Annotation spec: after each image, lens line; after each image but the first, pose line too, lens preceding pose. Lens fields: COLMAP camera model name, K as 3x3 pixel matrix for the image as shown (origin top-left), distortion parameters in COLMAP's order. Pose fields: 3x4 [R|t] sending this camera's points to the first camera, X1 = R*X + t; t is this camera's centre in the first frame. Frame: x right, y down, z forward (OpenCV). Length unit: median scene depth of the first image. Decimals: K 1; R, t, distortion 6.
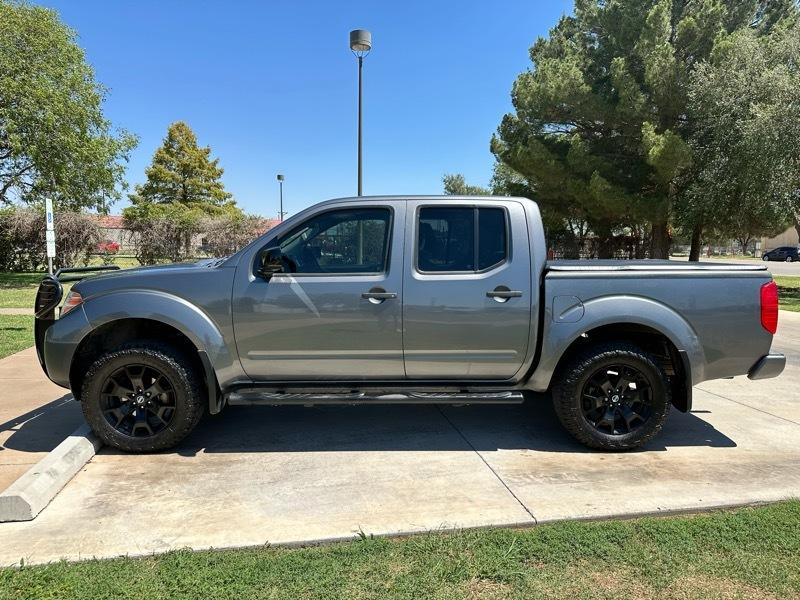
lens RADIAL K [[563.8, 0, 397.7], [0, 563.8, 296.2], [0, 0, 1]] dist [0.027225, -0.038513]
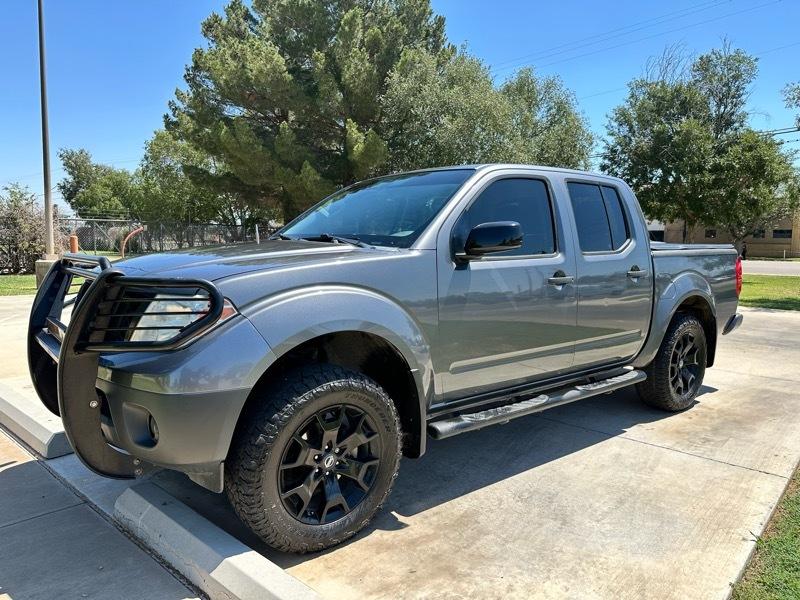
lens RADIAL K [[563.8, 0, 402.4], [0, 563.8, 297.0], [0, 0, 1]] dist [0.027225, -0.038513]
pose [[0.793762, -0.056644, 0.605585, -0.736604], [0.045399, 0.998394, 0.033880, -0.015276], [-0.606532, 0.000600, 0.795059, 0.444850]]
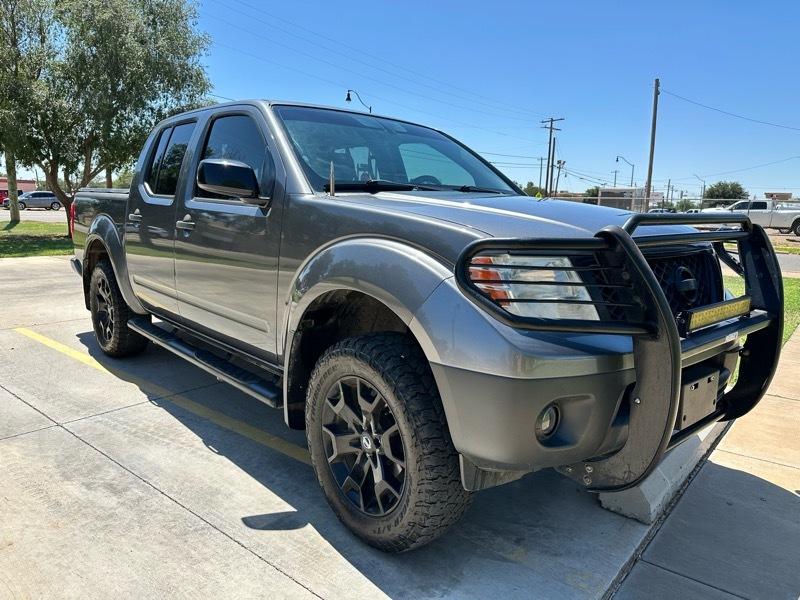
lens RADIAL K [[563.8, 0, 402.8], [0, 563.8, 295.7], [0, 0, 1]] dist [0.027225, -0.038513]
pose [[-0.638417, -0.143484, 0.756198, -0.855382], [0.037246, 0.975560, 0.216552, -0.106231], [-0.768789, 0.166416, -0.617470, 1.692590]]
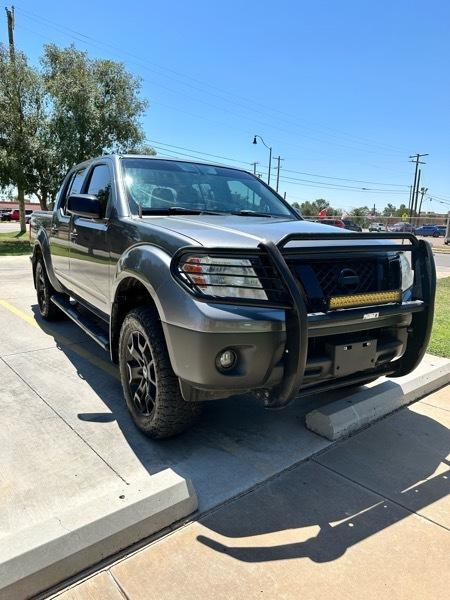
lens RADIAL K [[422.8, 0, 227.1], [0, 422.8, 302.7], [0, 0, 1]] dist [0.027225, -0.038513]
pose [[-0.500974, -0.187318, 0.844948, -1.037060], [0.038494, 0.970508, 0.237976, -0.108629], [-0.864606, 0.151745, -0.478988, 1.599544]]
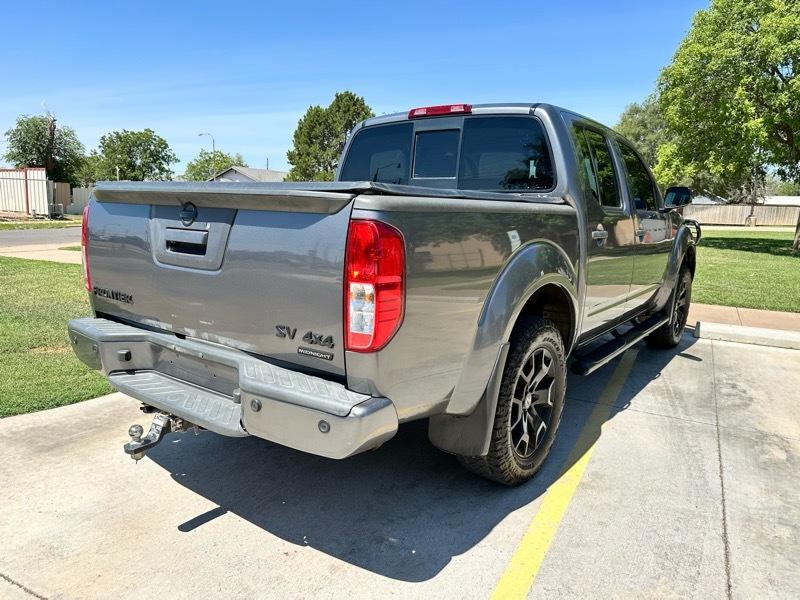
lens RADIAL K [[563.8, 0, 399.3], [0, 563.8, 305.3], [0, 0, 1]] dist [0.027225, -0.038513]
pose [[-0.623407, 0.114494, -0.773469, 0.959951], [-0.099427, 0.969582, 0.223661, -0.096681], [0.775550, 0.216336, -0.593060, 1.698459]]
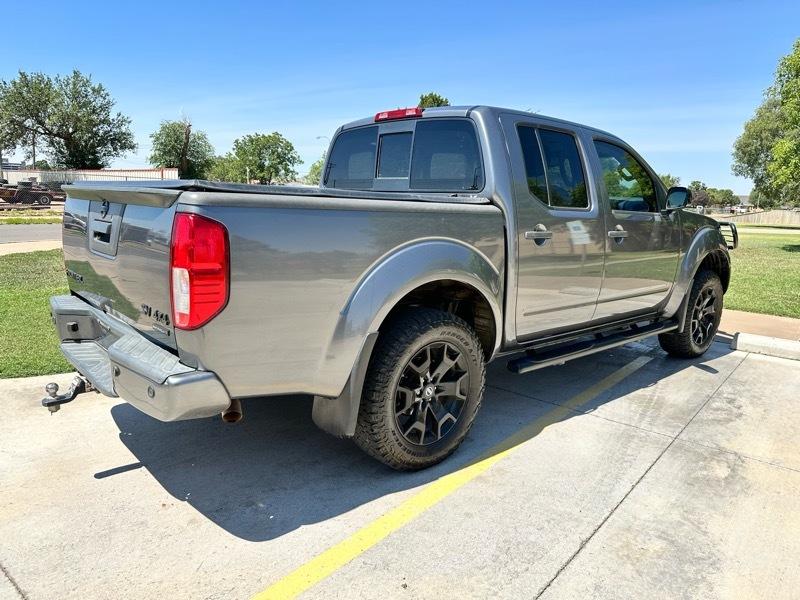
lens RADIAL K [[563.8, 0, 404.2], [0, 563.8, 294.4], [0, 0, 1]] dist [0.027225, -0.038513]
pose [[-0.764249, 0.072745, -0.640806, 0.822600], [-0.096738, 0.969446, 0.225425, -0.121745], [0.637625, 0.234270, -0.733861, 1.902219]]
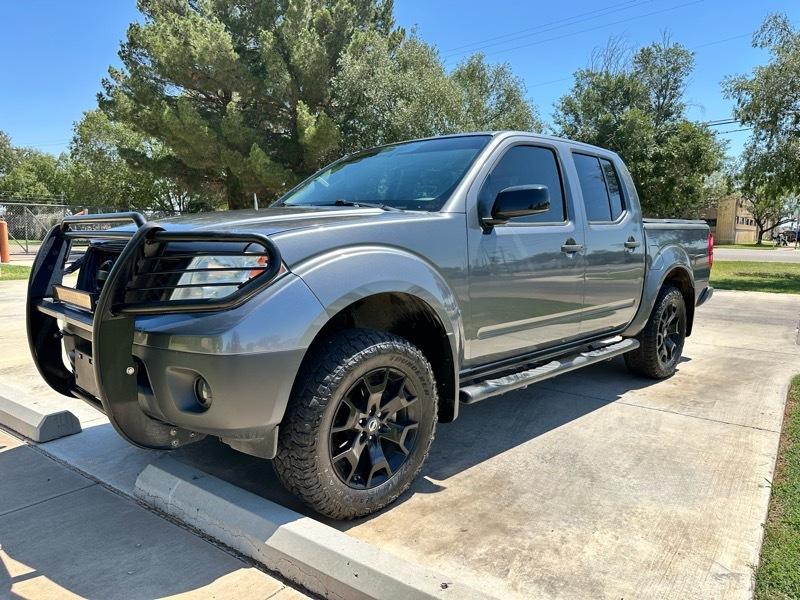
lens RADIAL K [[563.8, 0, 405.1], [0, 563.8, 301.2], [0, 0, 1]] dist [0.027225, -0.038513]
pose [[0.725339, -0.082554, 0.683424, -0.812039], [0.052517, 0.996526, 0.064637, 0.010677], [-0.686386, -0.010992, 0.727154, 0.521059]]
